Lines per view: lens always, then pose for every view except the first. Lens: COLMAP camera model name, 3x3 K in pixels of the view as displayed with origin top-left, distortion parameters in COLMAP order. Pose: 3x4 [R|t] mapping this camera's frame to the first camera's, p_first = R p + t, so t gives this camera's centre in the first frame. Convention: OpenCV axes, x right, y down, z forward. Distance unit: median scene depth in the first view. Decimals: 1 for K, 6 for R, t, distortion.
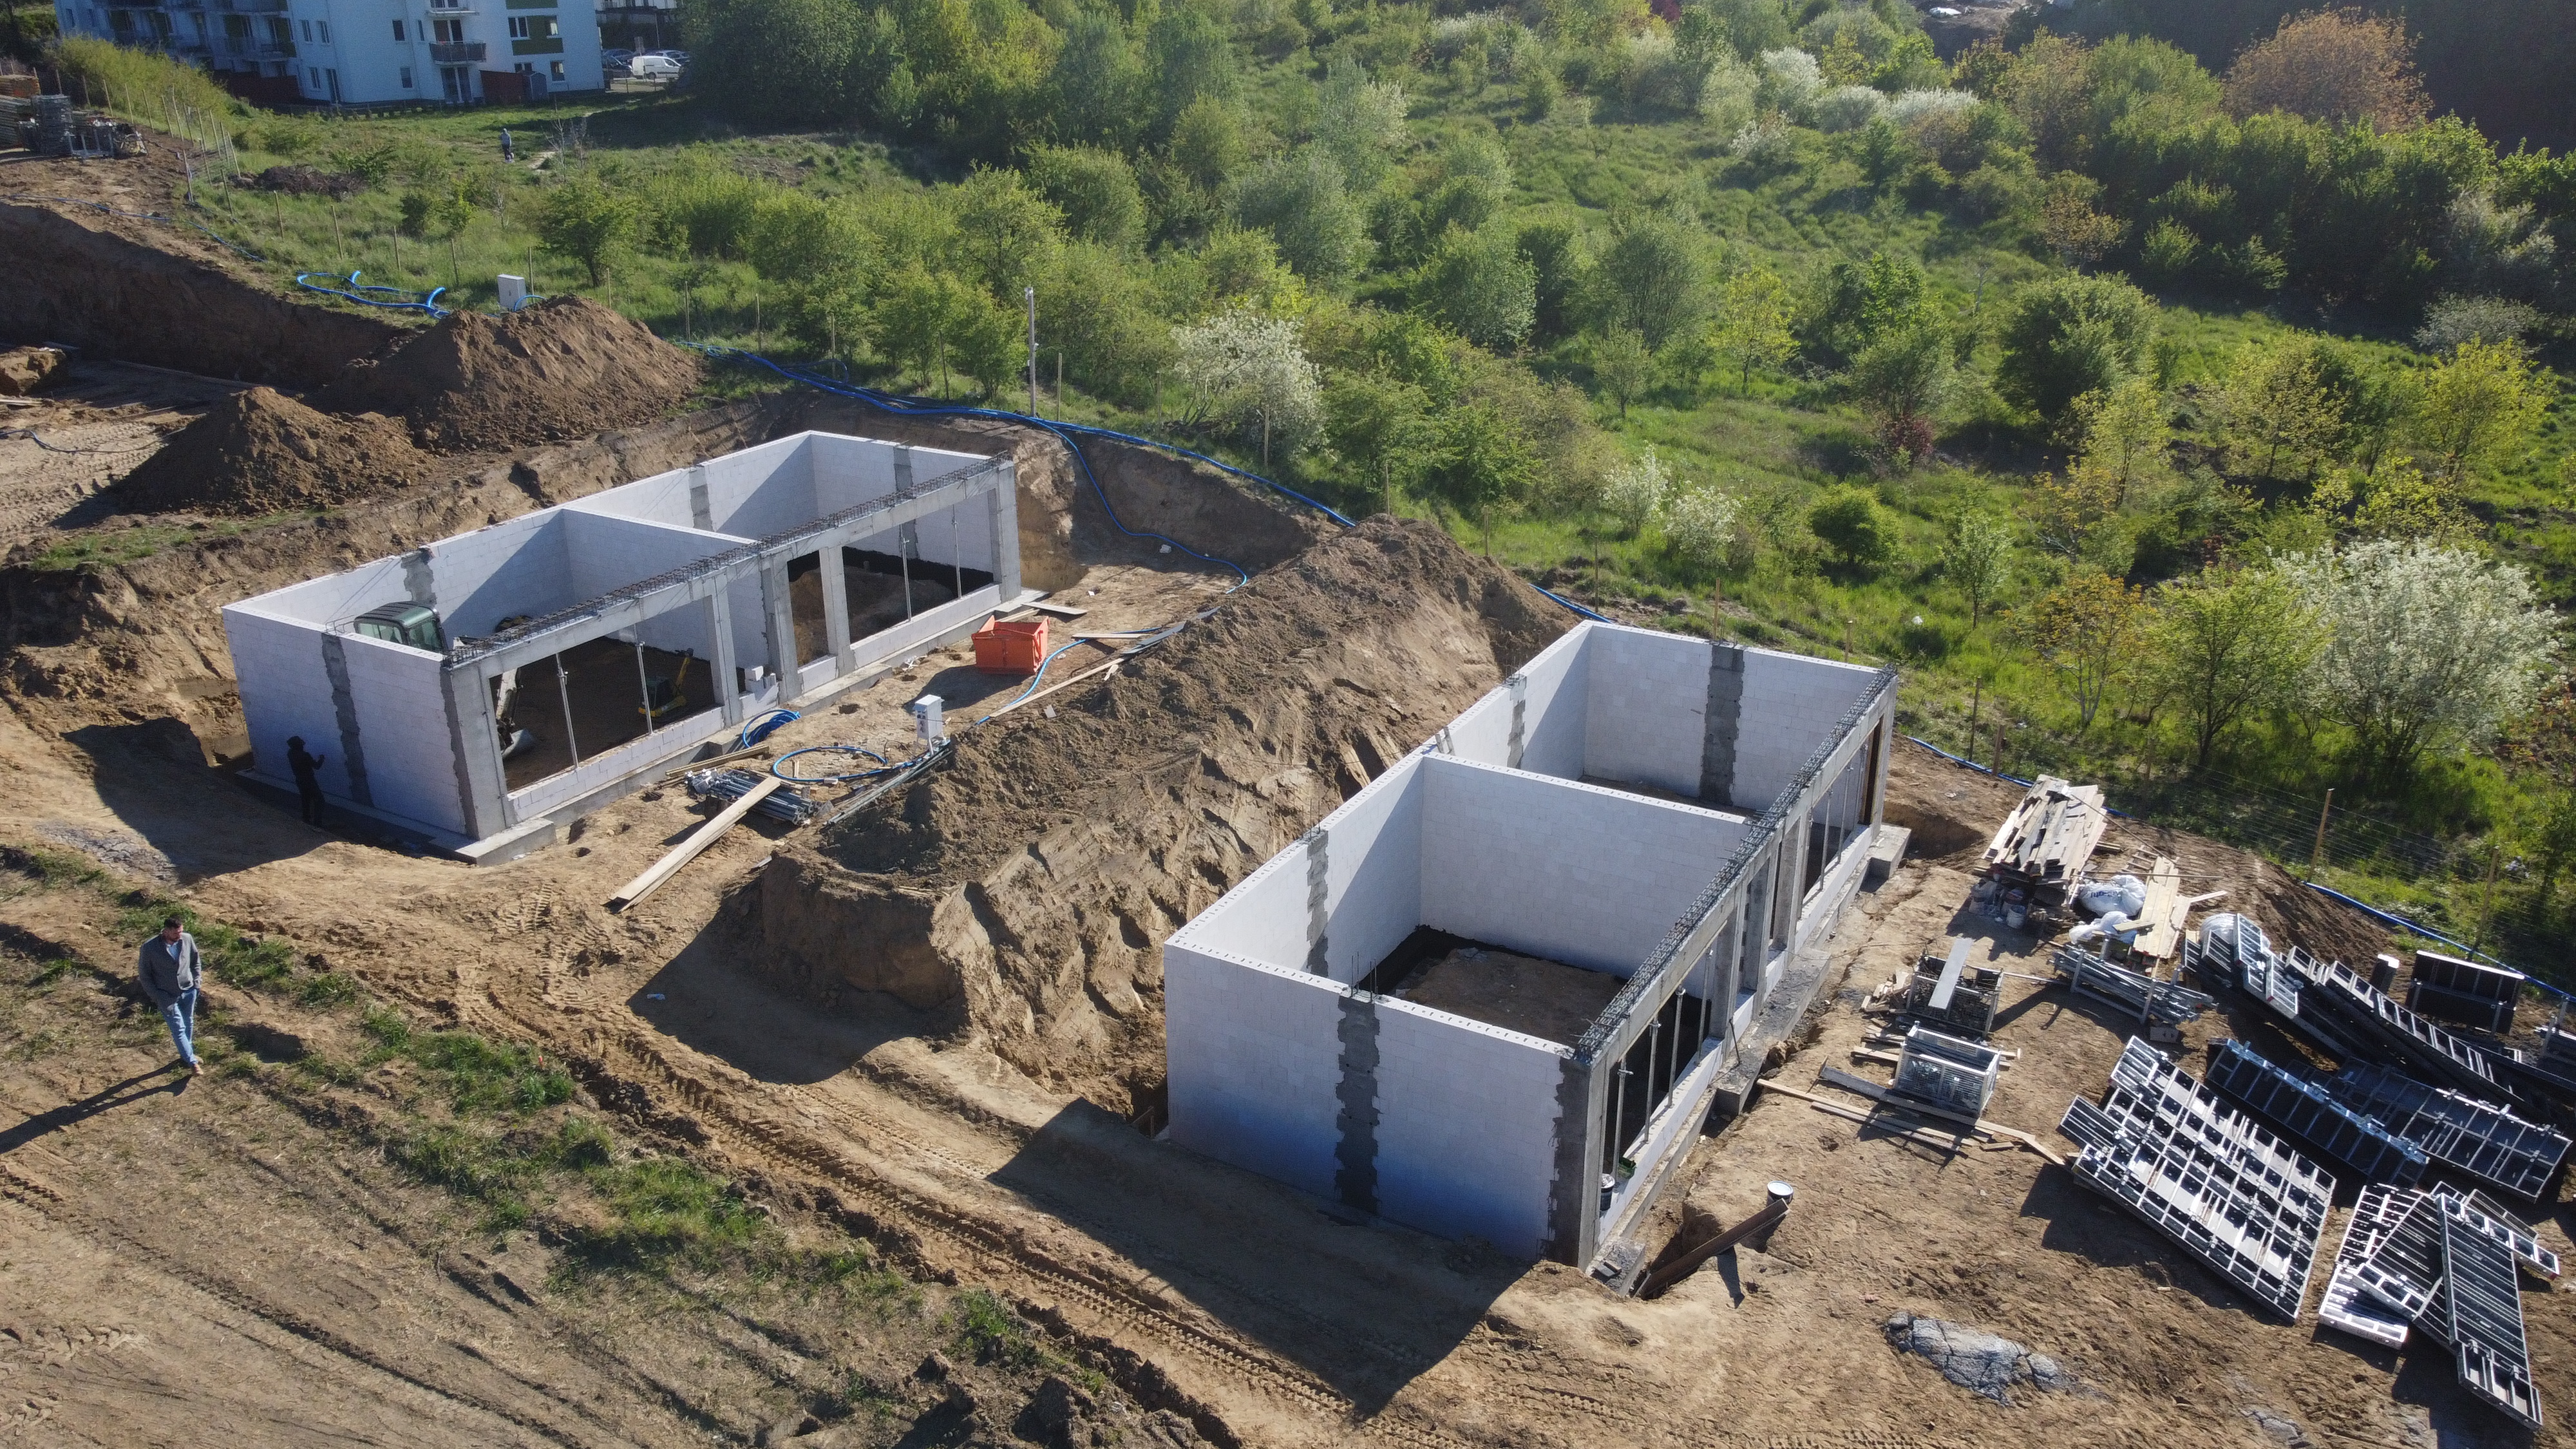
lens RADIAL K [[1968.9, 0, 1288.0], [0, 1968.9, 724.5], [0, 0, 1]] dist [-0.013053, -0.001357]
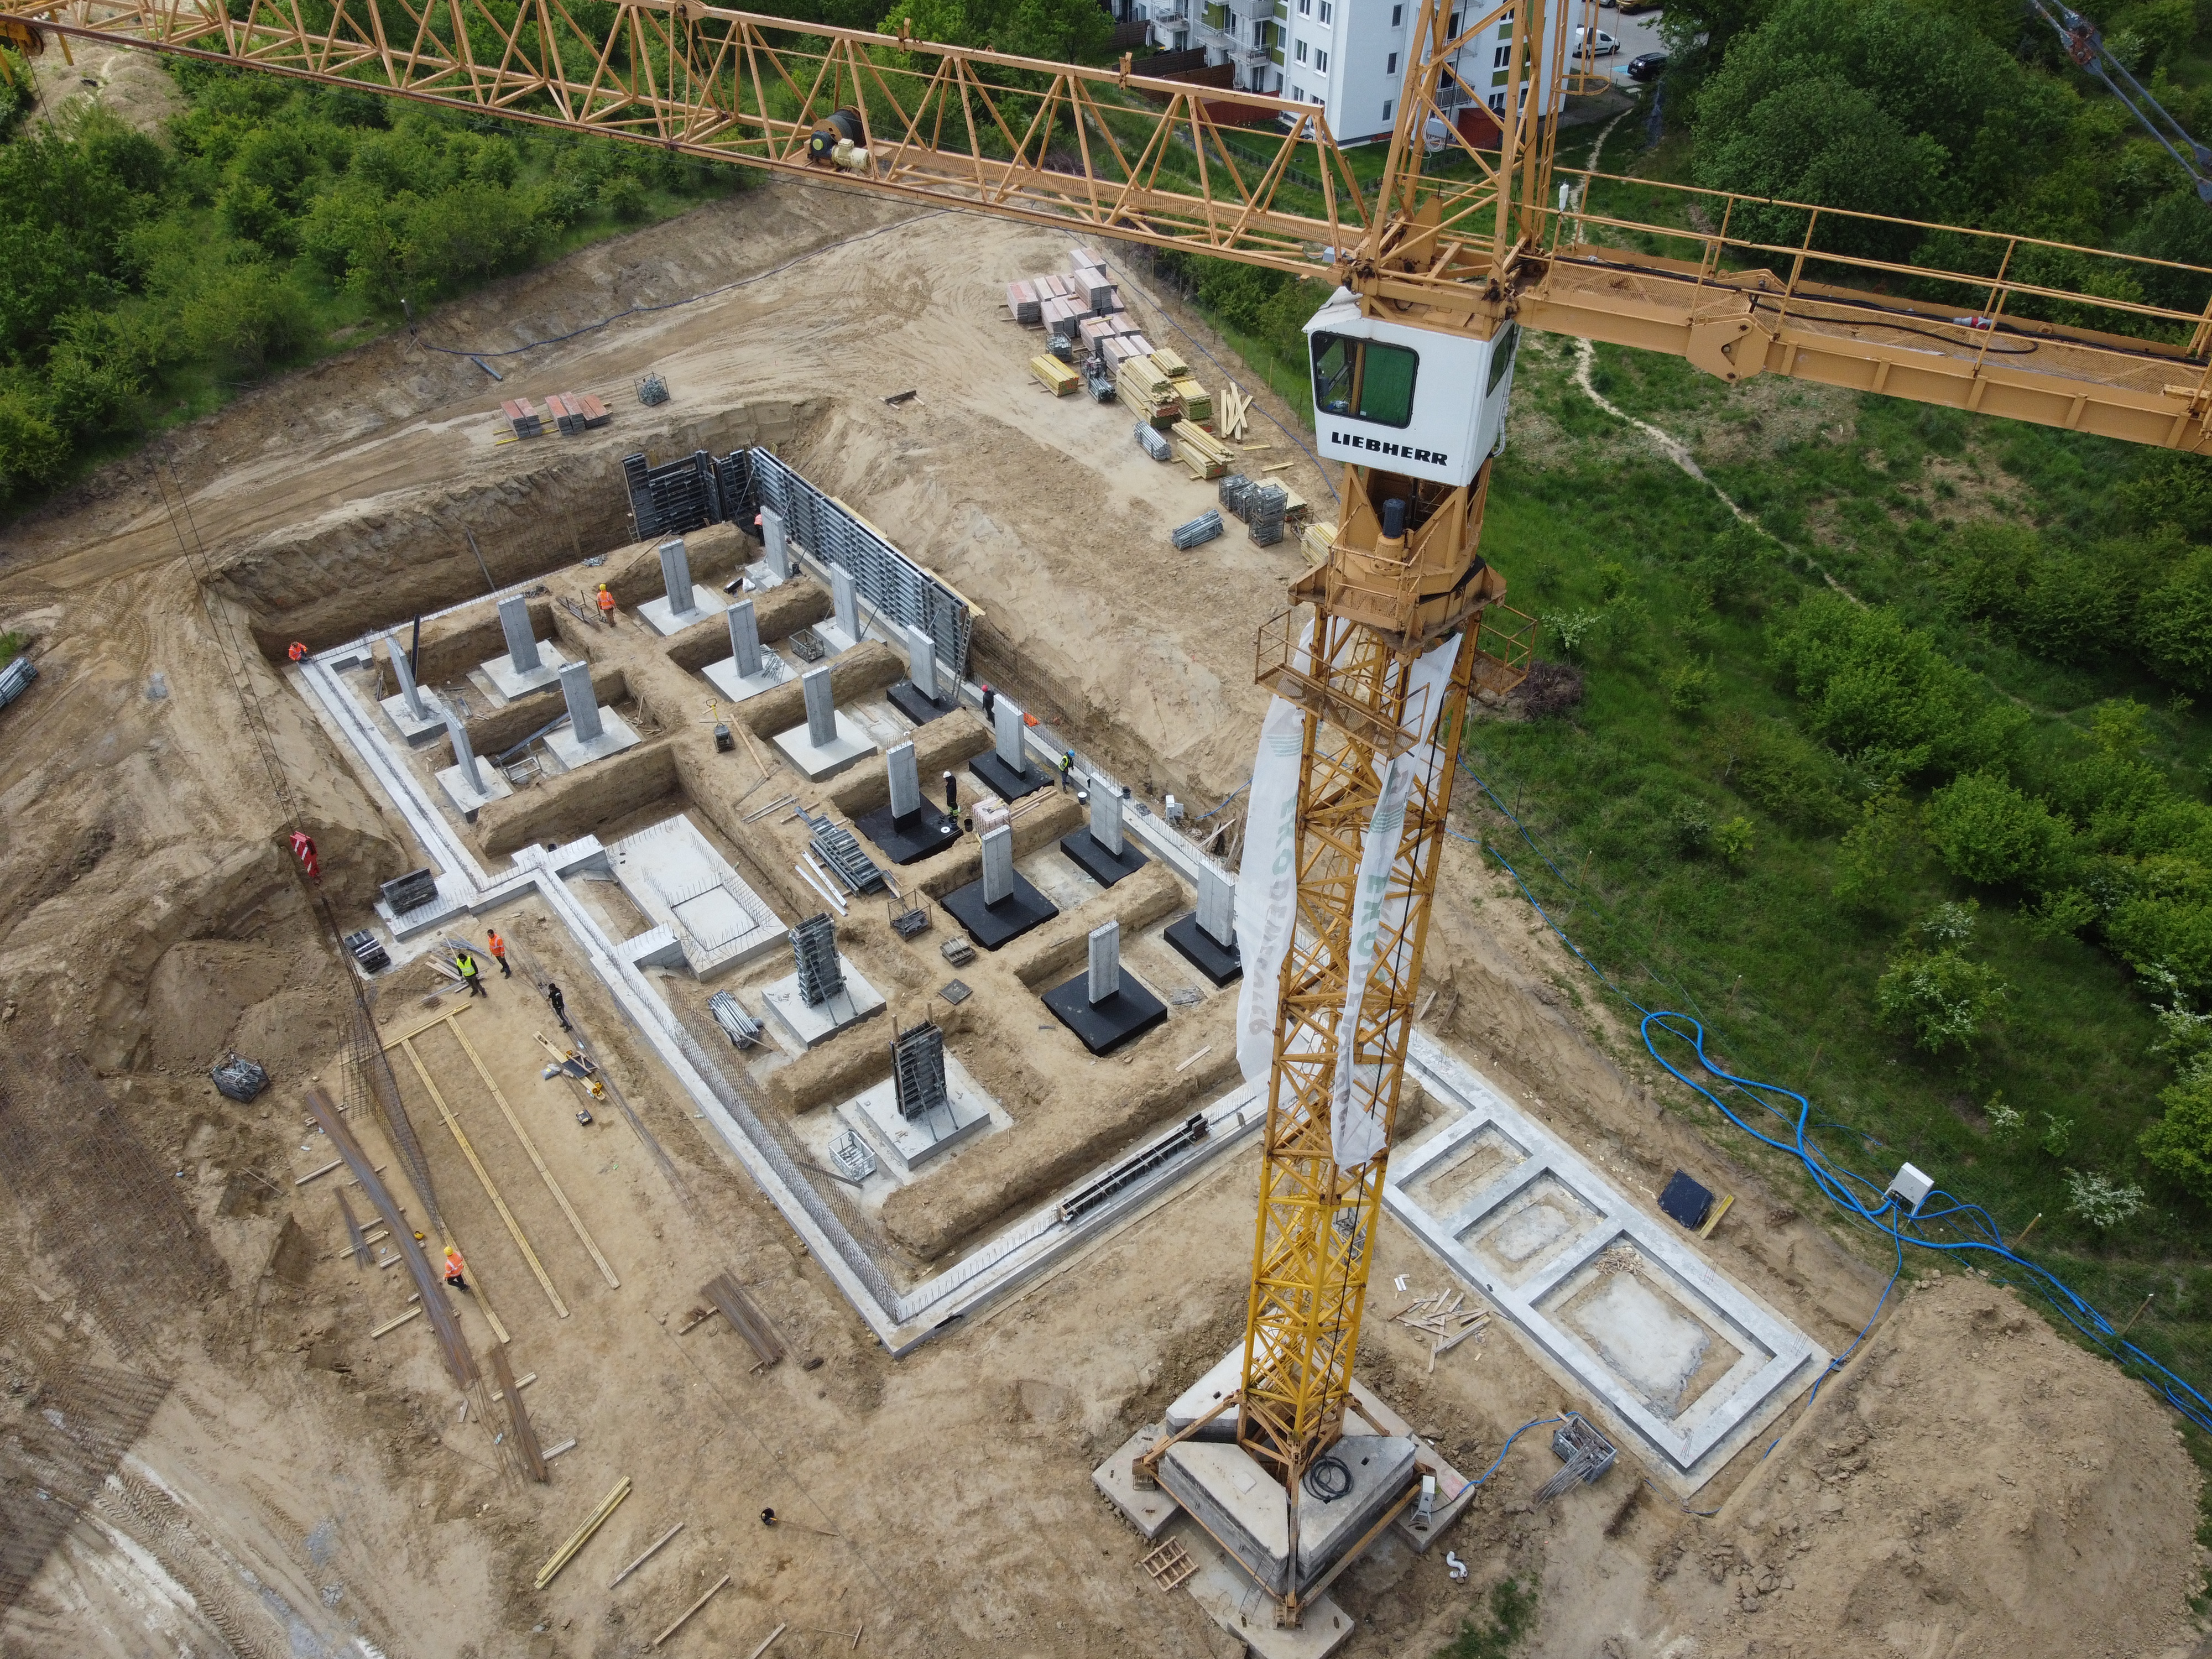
lens RADIAL K [[1680.9, 0, 1106.0], [0, 1680.9, 829.5], [0, 0, 1]] dist [-0.013384, 0.001186]
pose [[0.924757, 0.254289, -0.283129, -1.162509], [-0.152287, 0.929088, 0.337051, -1.202643], [0.348760, -0.268574, 0.897906, 0.394249]]
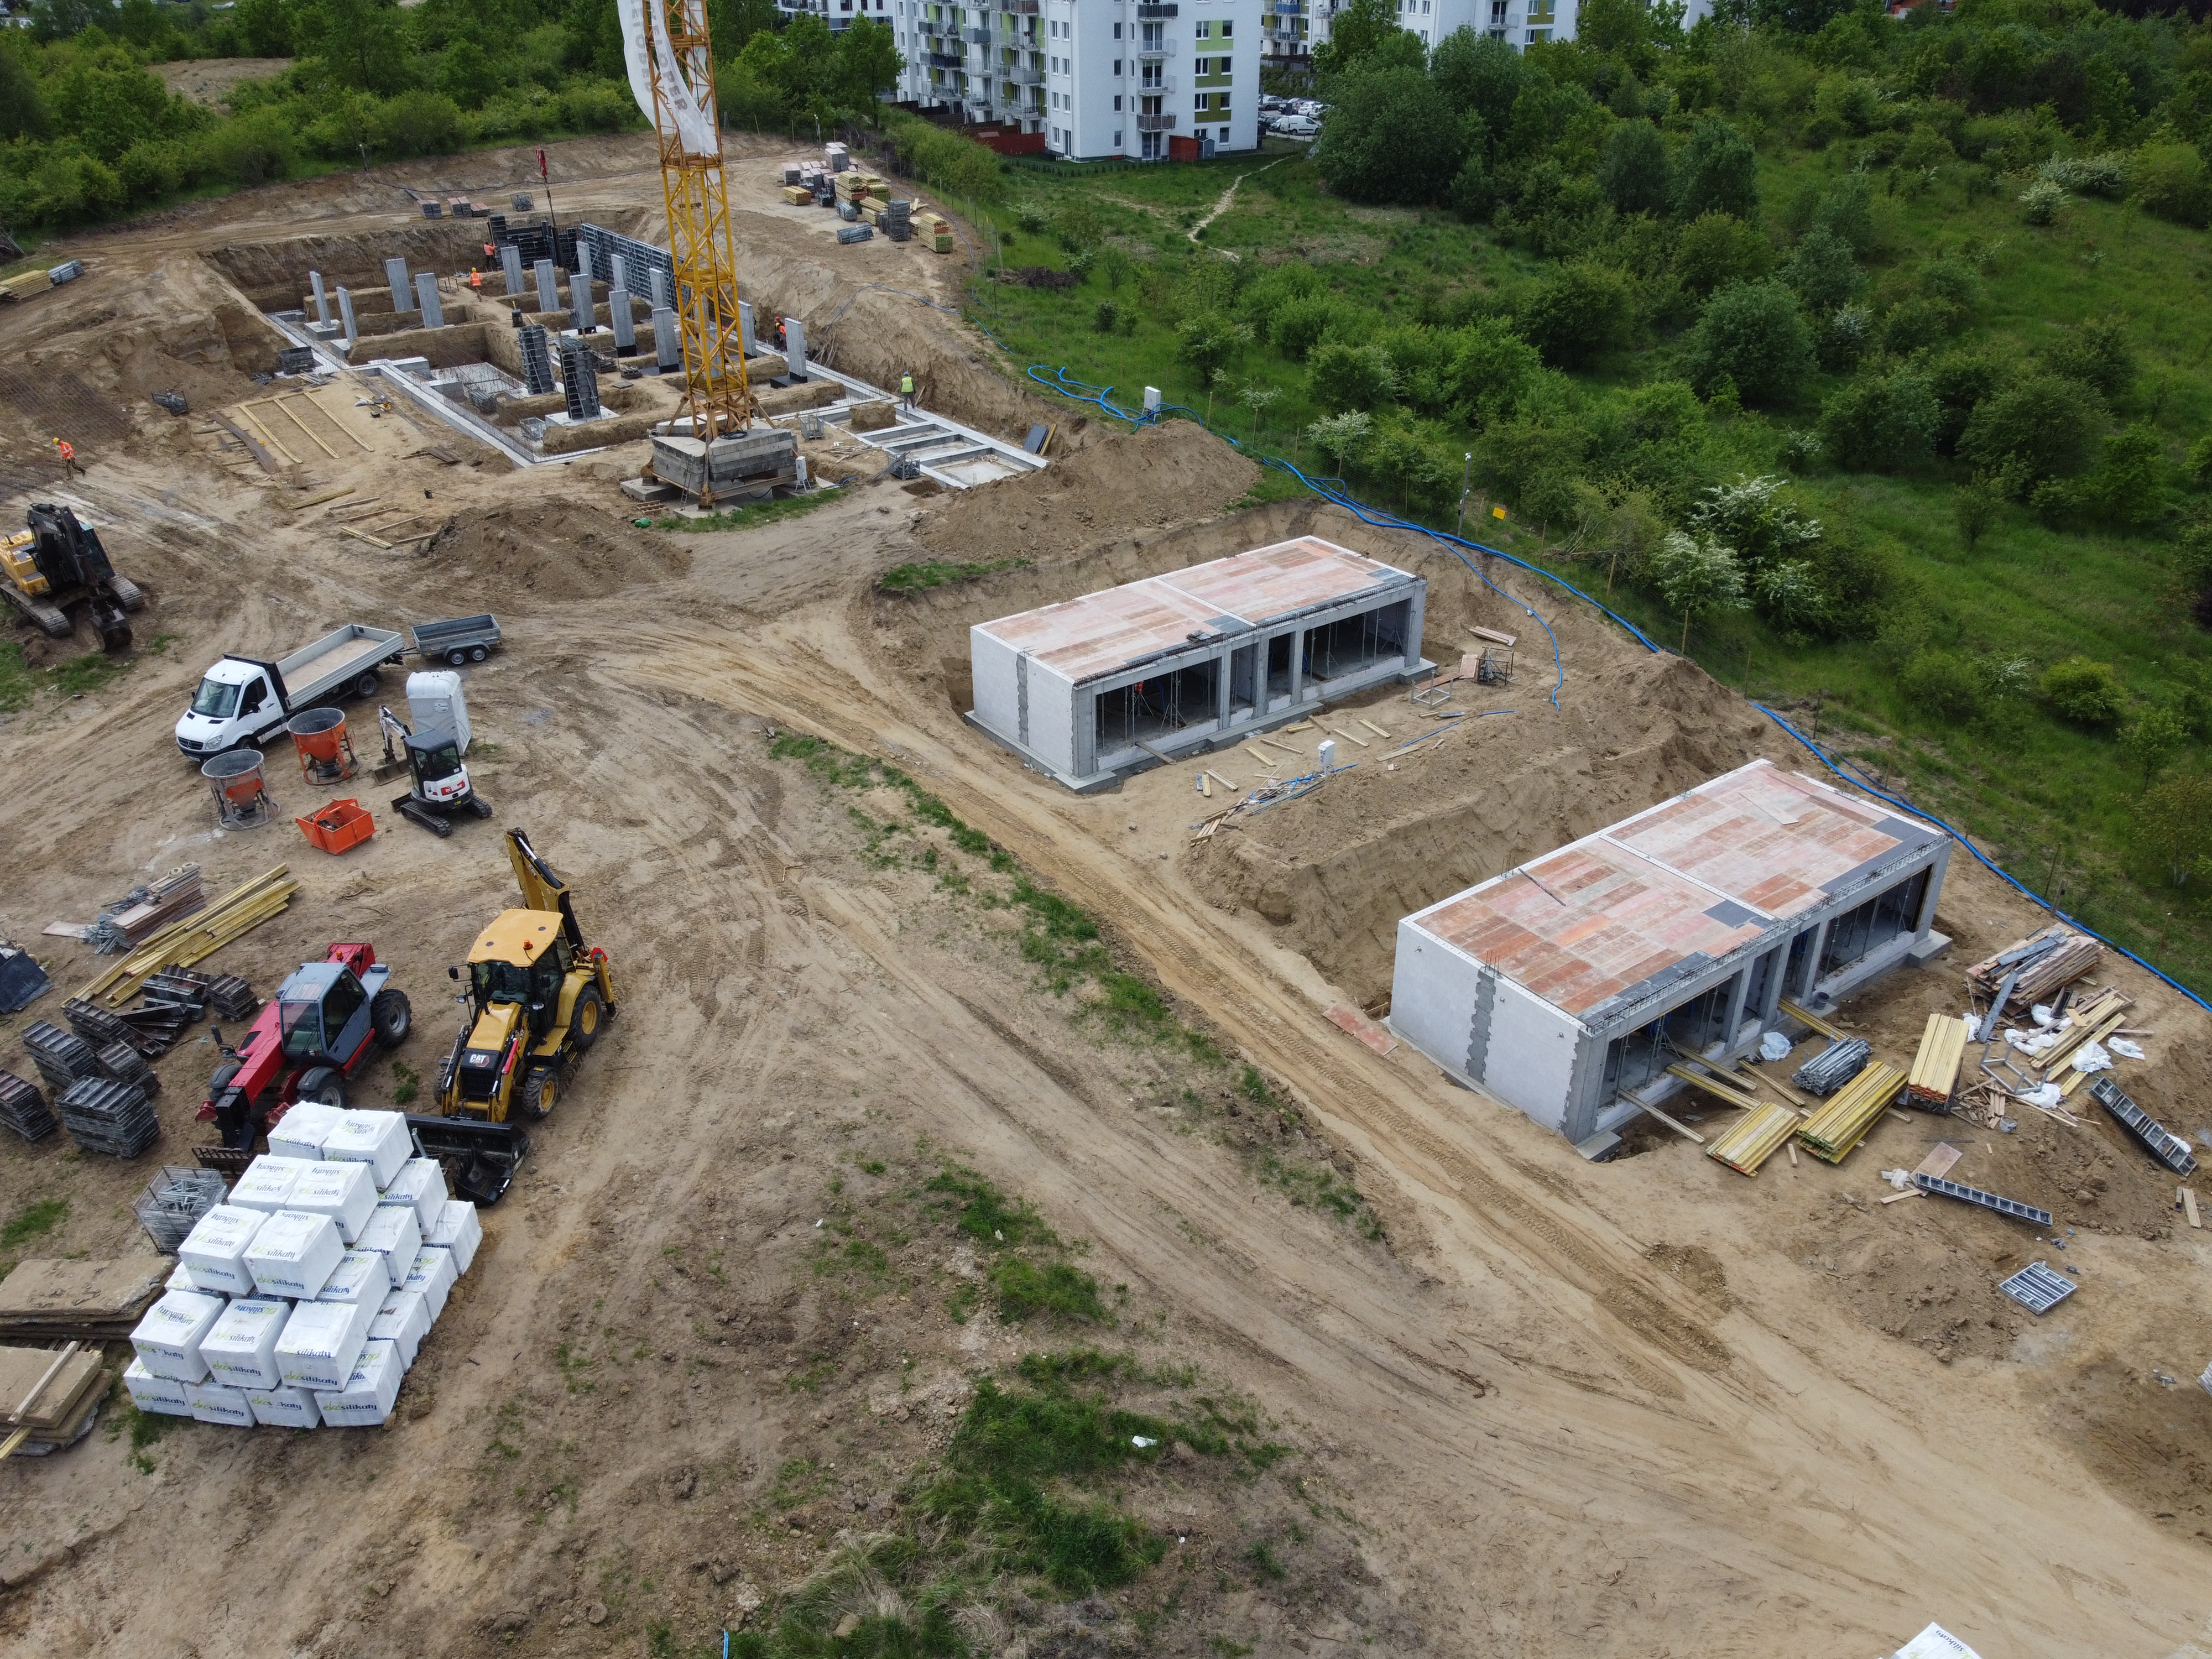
lens RADIAL K [[1680.9, 0, 1106.0], [0, 1680.9, 829.5], [0, 0, 1]] dist [-0.013384, 0.001186]
pose [[0.915009, 0.203510, -0.348341, 0.213637], [-0.160160, 0.975728, 0.149345, -0.161195], [0.370279, -0.080861, 0.925394, -0.553716]]
